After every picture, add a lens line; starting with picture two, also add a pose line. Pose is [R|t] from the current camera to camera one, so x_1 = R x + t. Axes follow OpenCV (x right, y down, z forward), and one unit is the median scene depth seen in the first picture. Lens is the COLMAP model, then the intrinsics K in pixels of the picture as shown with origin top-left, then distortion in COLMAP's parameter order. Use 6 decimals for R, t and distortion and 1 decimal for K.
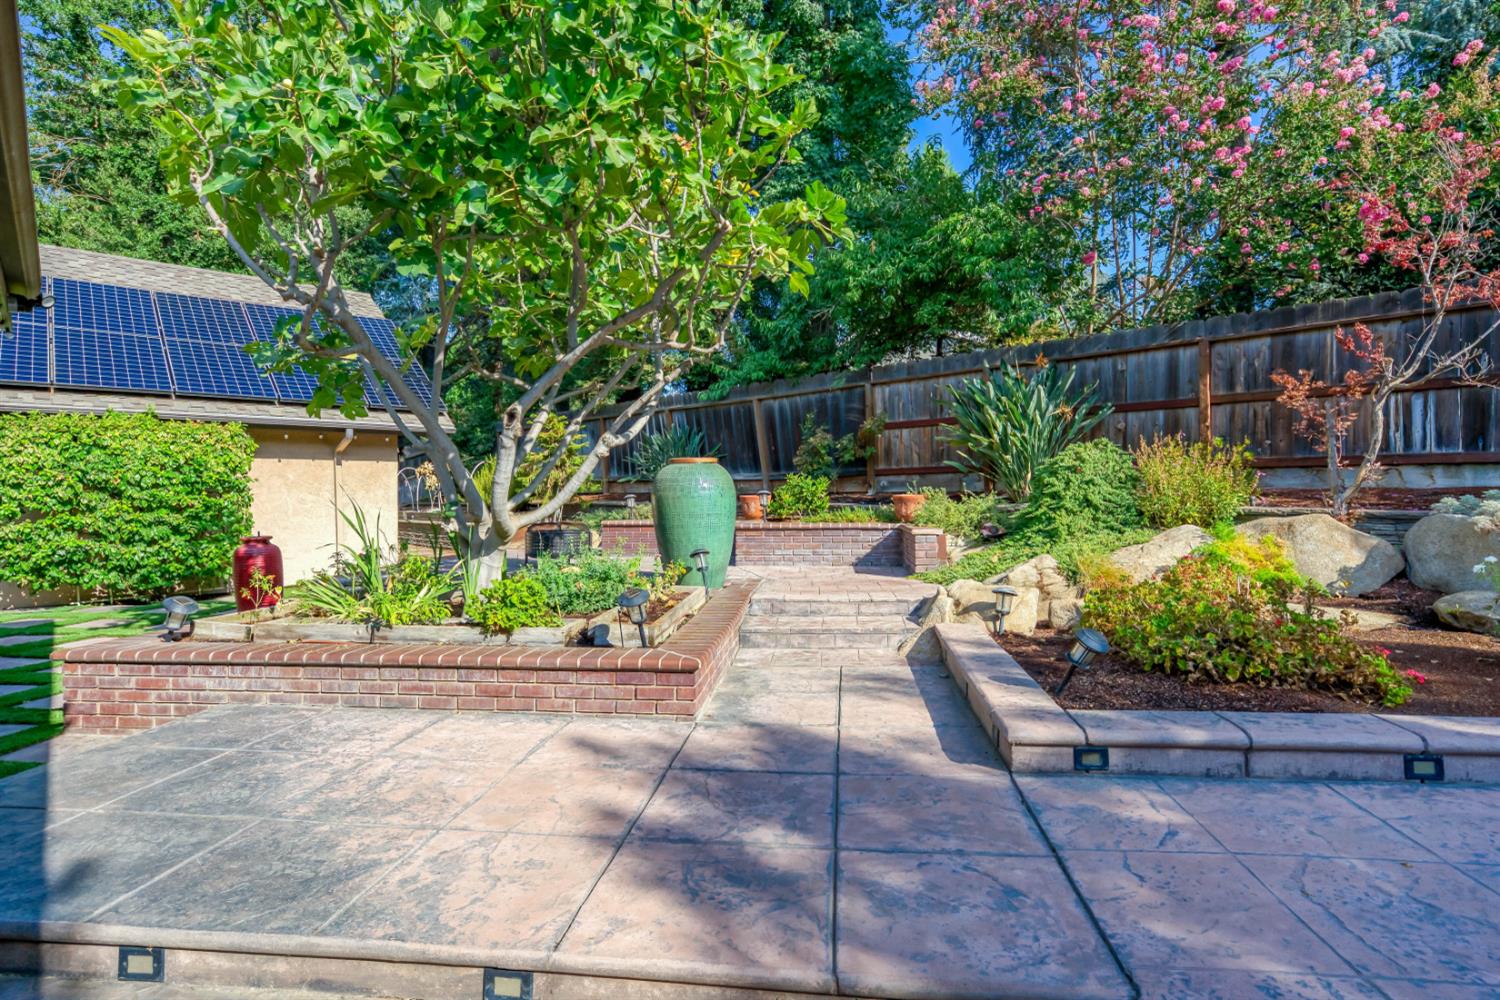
lens RADIAL K [[784.5, 0, 773.7], [0, 784.5, 487.7], [0, 0, 1]] dist [0.047909, 0.001611]
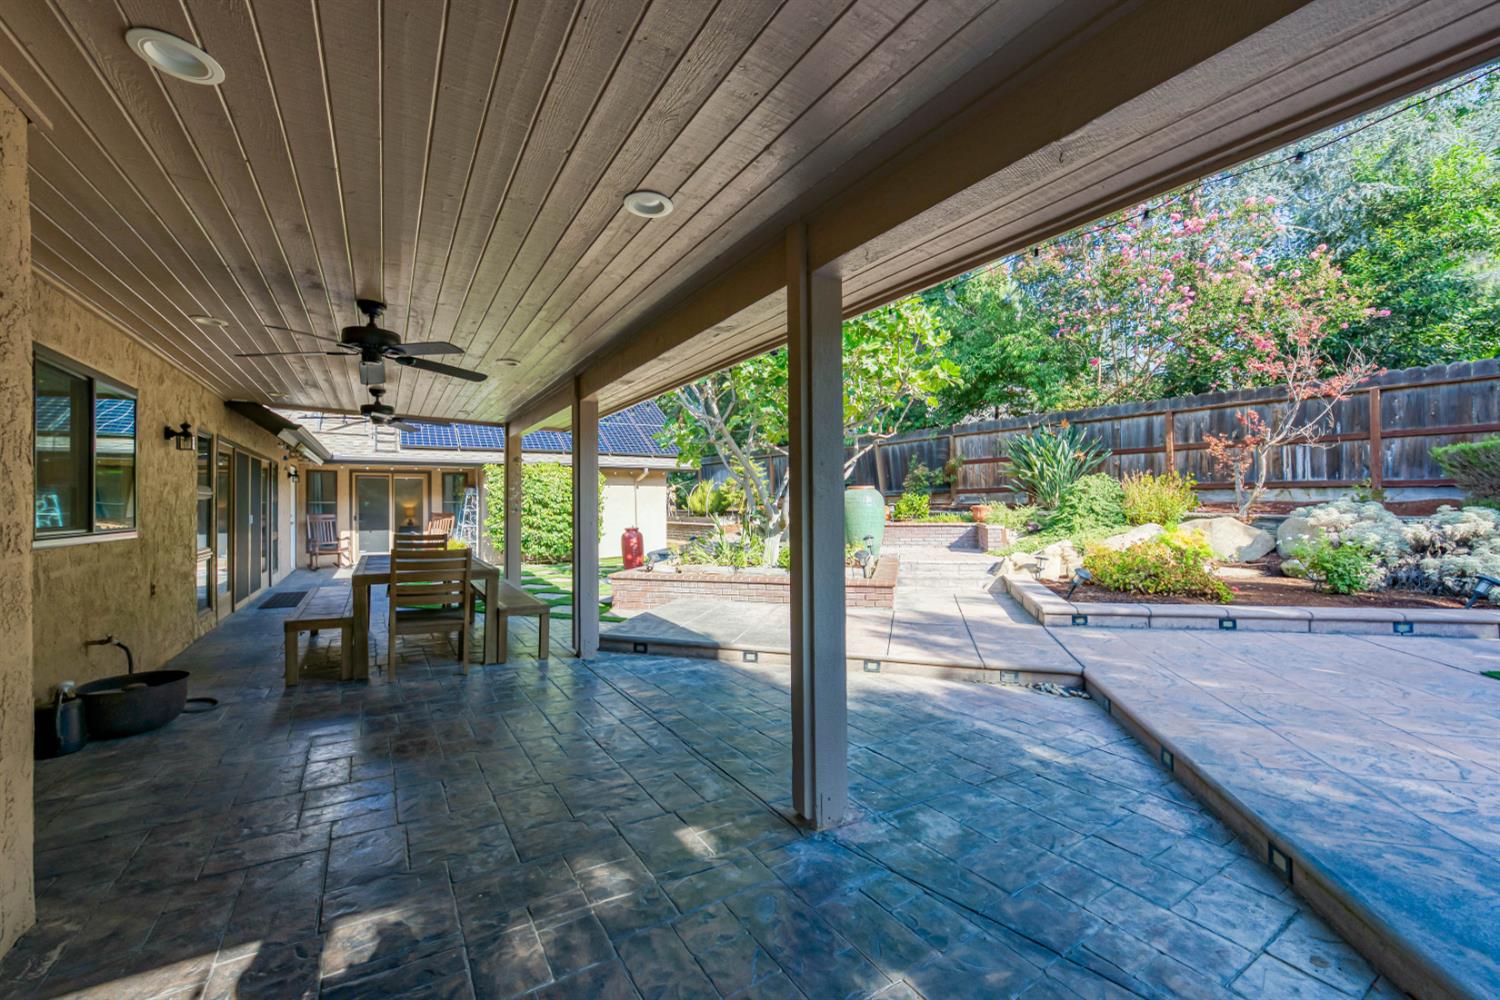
lens RADIAL K [[601.8, 0, 761.9], [0, 601.8, 497.7], [0, 0, 1]] dist [0.004524, 0.002407]
pose [[0.988510, -0.003609, -0.151110, -0.119372], [0.003497, 0.999993, -0.001005, -0.010501], [0.151113, 0.000465, 0.988516, -0.417347]]
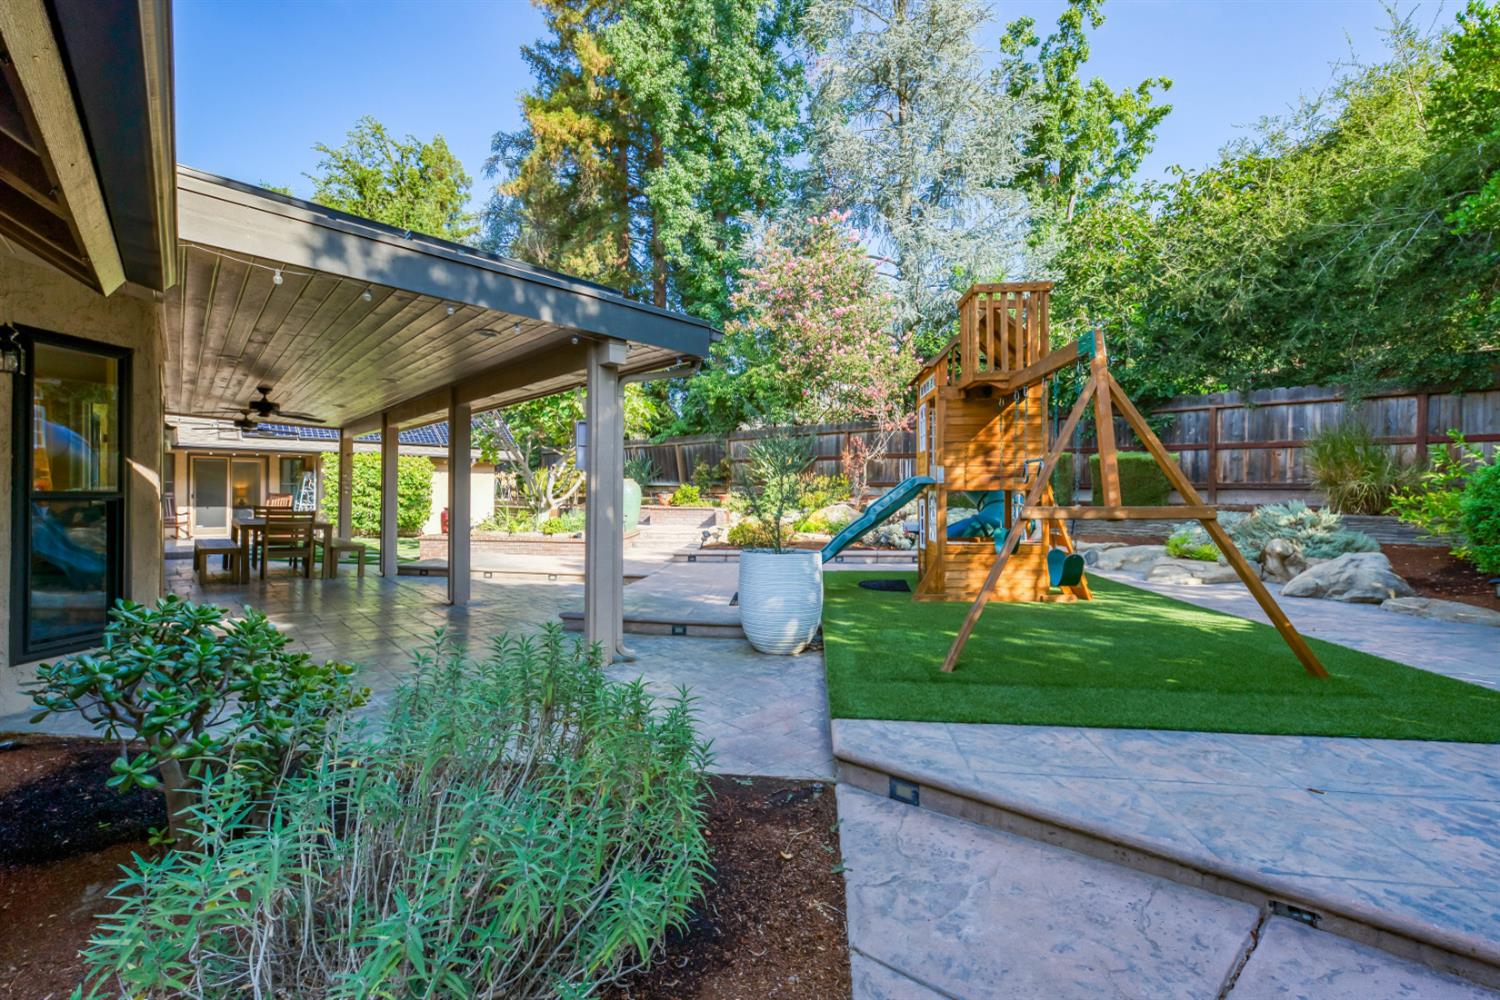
lens RADIAL K [[676.5, 0, 785.8], [0, 676.5, 496.1], [0, 0, 1]] dist [0.016775, 0.001089]
pose [[0.999700, 0.016743, 0.017859, 0.381159], [-0.016987, 0.999763, 0.013597, -0.020829], [-0.017627, -0.013897, 0.999748, -1.192837]]
